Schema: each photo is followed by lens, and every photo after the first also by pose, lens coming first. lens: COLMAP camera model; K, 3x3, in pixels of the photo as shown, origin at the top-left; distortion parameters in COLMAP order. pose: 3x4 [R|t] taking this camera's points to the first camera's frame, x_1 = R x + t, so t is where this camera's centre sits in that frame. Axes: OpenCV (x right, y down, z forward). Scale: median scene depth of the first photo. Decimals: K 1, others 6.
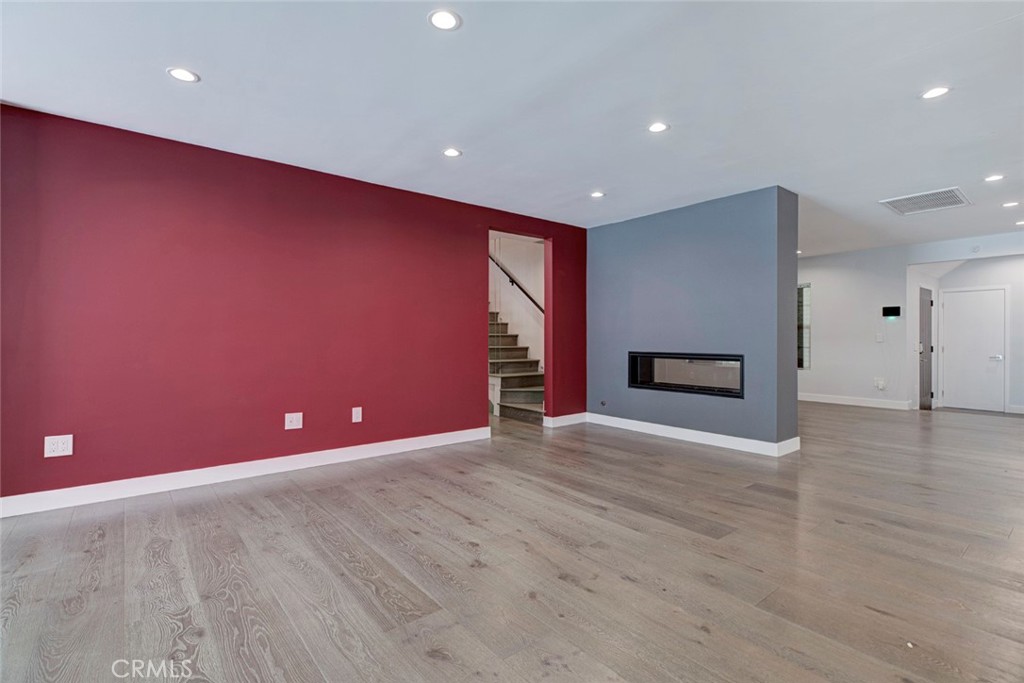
lens RADIAL K [[479.9, 0, 512.0], [0, 479.9, 341.5], [0, 0, 1]] dist [-0.009196, -0.000922]
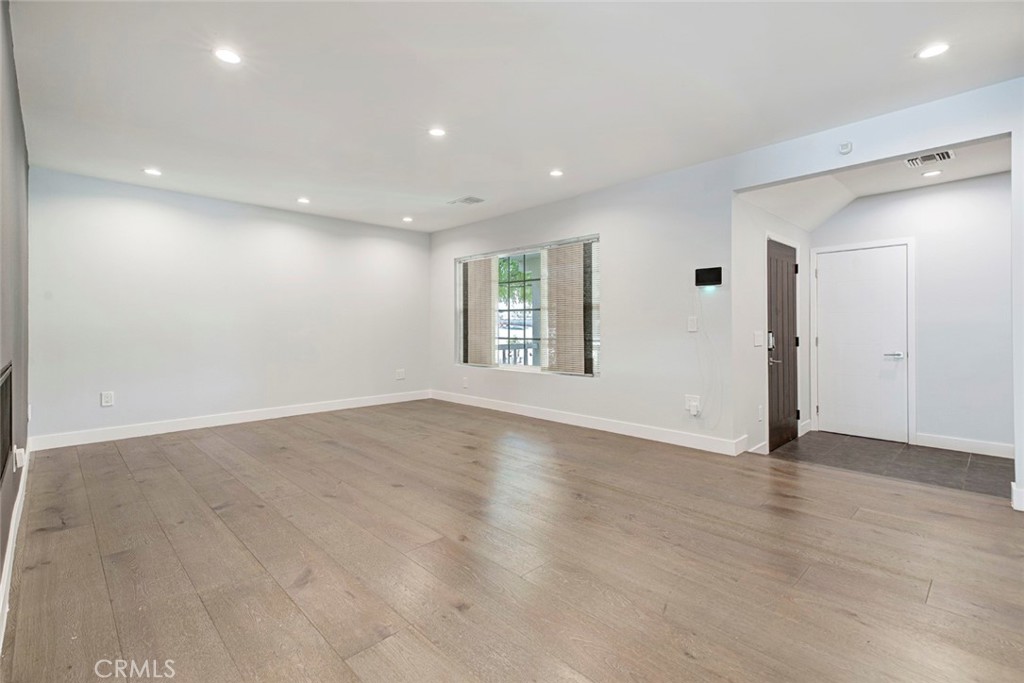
lens RADIAL K [[457.9, 0, 509.1], [0, 457.9, 326.9], [0, 0, 1]] dist [0.013208, -0.000166]
pose [[0.997037, -0.004259, 0.076808, 0.474568], [0.004790, 0.999966, -0.006727, -0.001480], [-0.076777, 0.007074, 0.997023, 0.439937]]
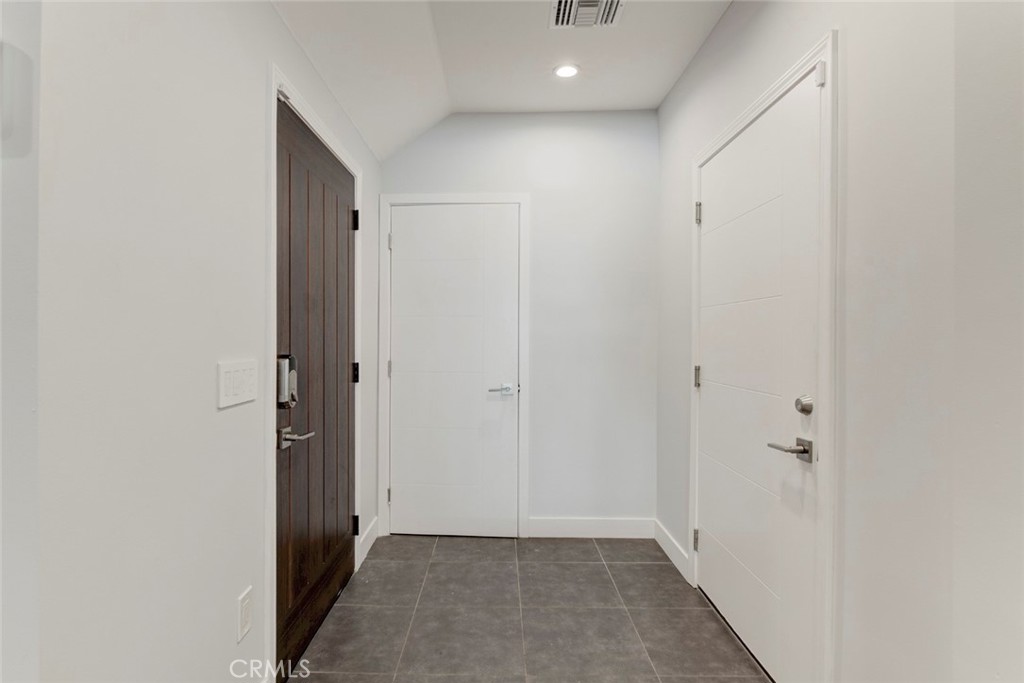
lens RADIAL K [[473.1, 0, 512.0], [0, 473.1, 335.6], [0, 0, 1]] dist [-0.006276, -0.000090]
pose [[0.596990, 0.003995, 0.802239, 0.735364], [0.002851, 0.999971, -0.007101, -0.005342], [-0.802244, 0.006526, 0.596961, 0.779556]]
